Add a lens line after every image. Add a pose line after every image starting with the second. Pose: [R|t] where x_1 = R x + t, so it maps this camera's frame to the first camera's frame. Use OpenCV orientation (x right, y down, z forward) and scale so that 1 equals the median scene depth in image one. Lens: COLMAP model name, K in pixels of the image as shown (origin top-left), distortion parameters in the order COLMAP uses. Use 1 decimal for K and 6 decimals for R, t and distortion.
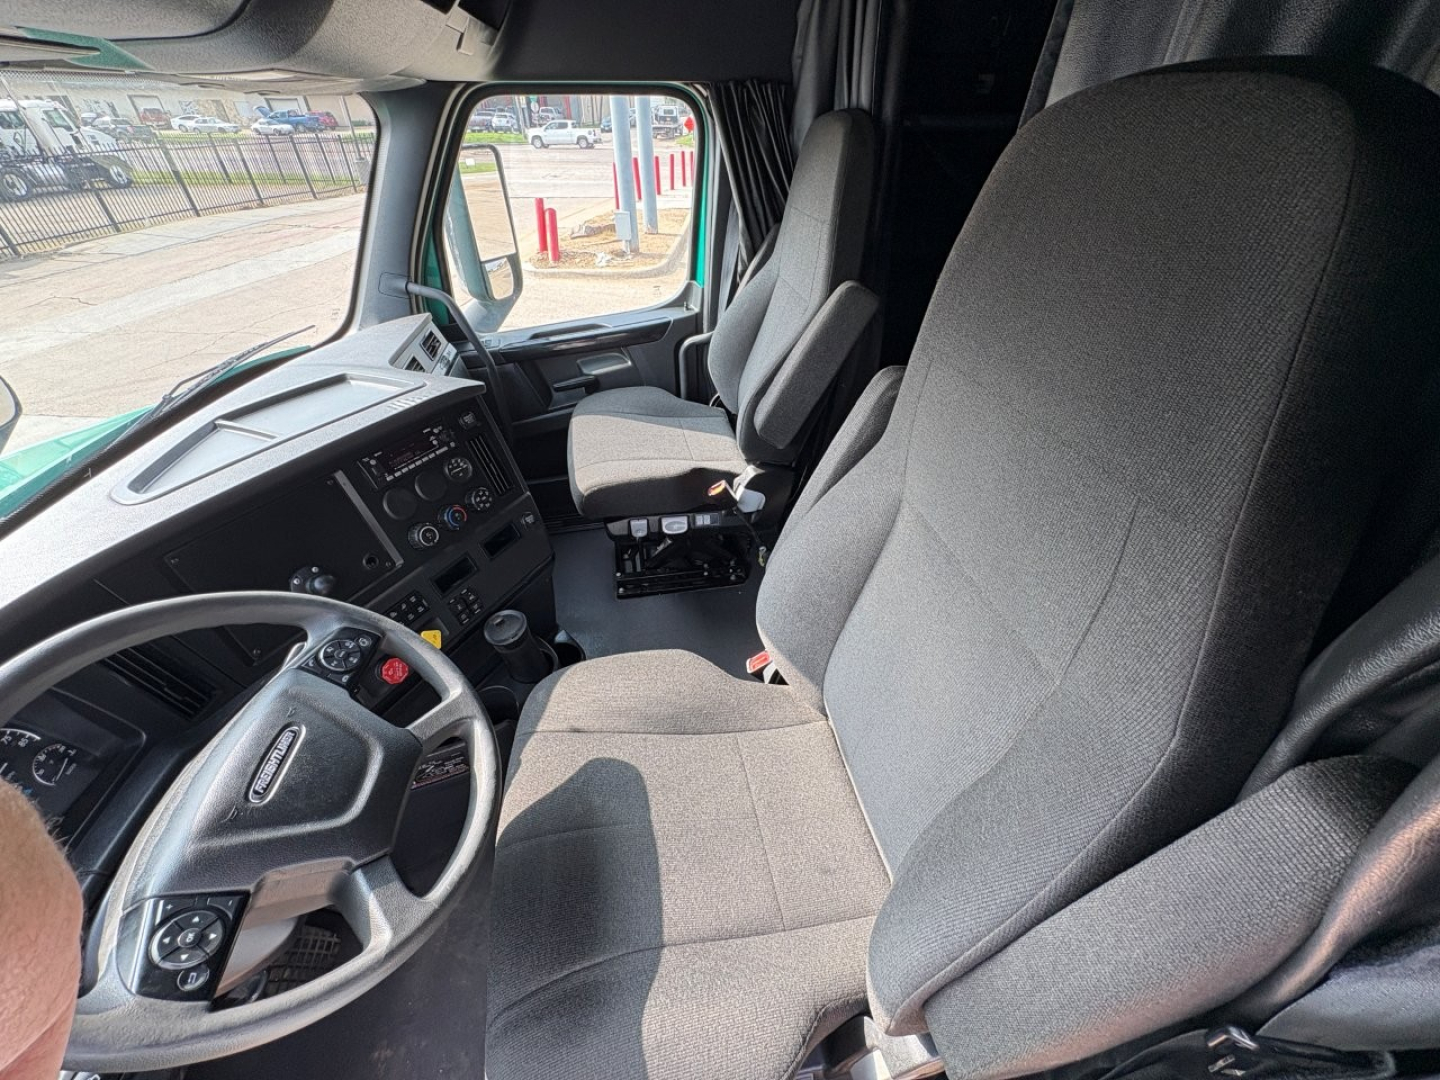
lens RADIAL K [[589.6, 0, 720.6], [0, 589.6, 533.4], [0, 0, 1]] dist [0.001410, 0.000064]
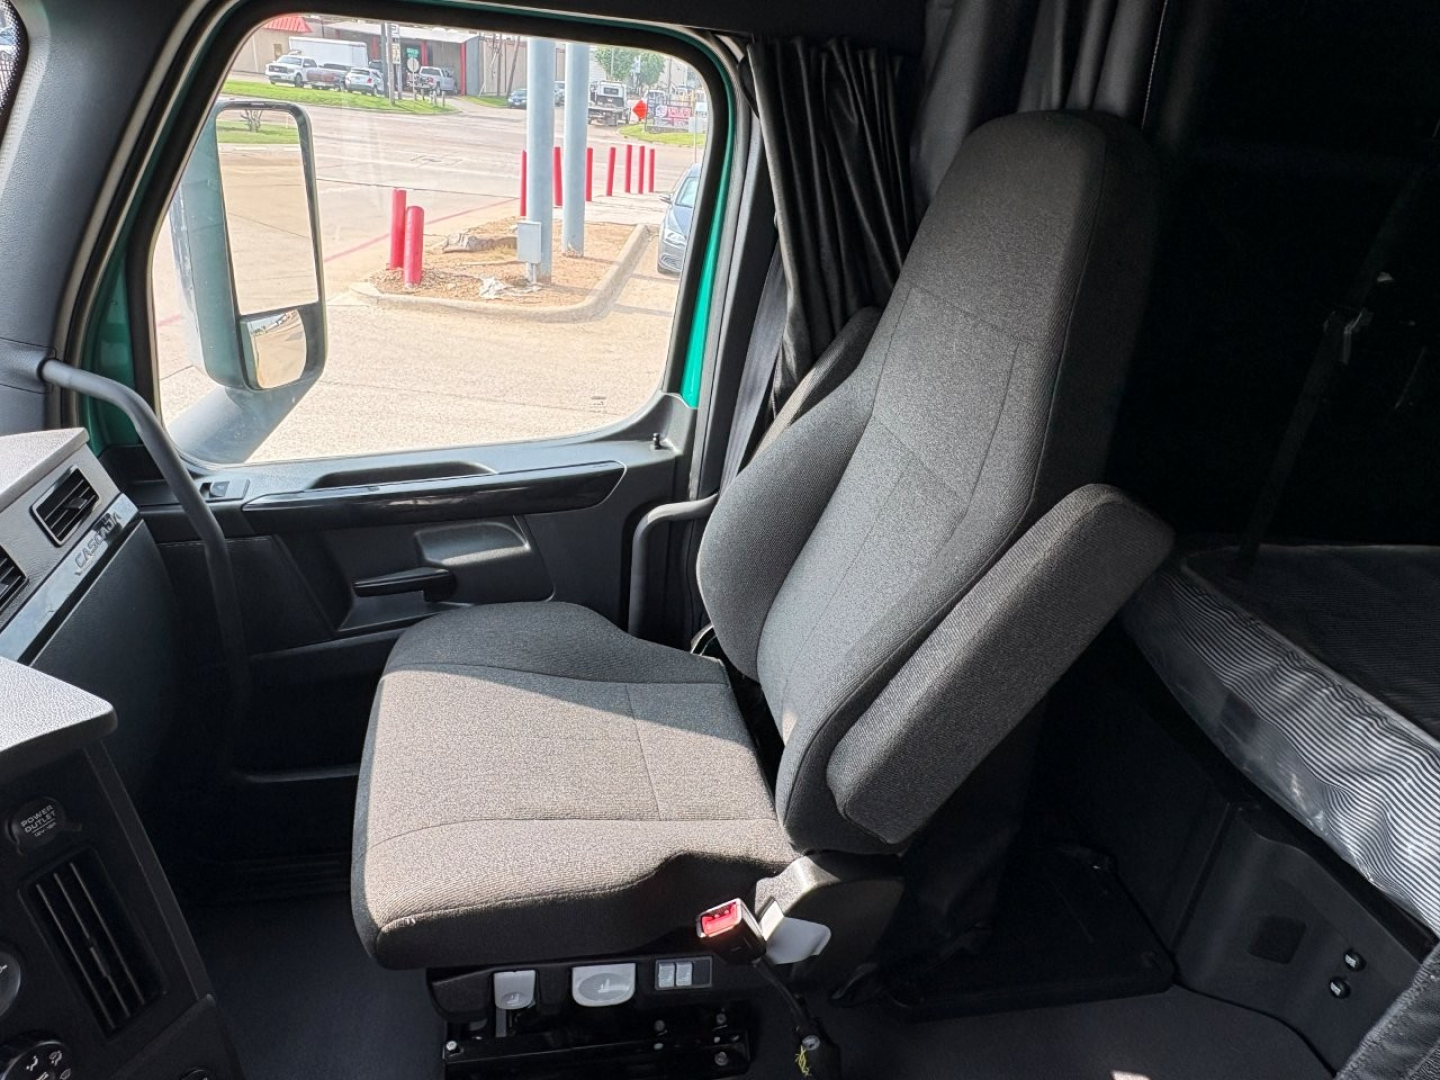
lens RADIAL K [[979.3, 0, 720.0], [0, 979.3, 540.0], [0, 0, 1]] dist [-0.004193, 0.000601]
pose [[0.995296, 0.073493, 0.063119, -0.051755], [-0.059672, 0.978344, -0.198199, -0.150883], [-0.076318, 0.193501, 0.978127, 0.227686]]
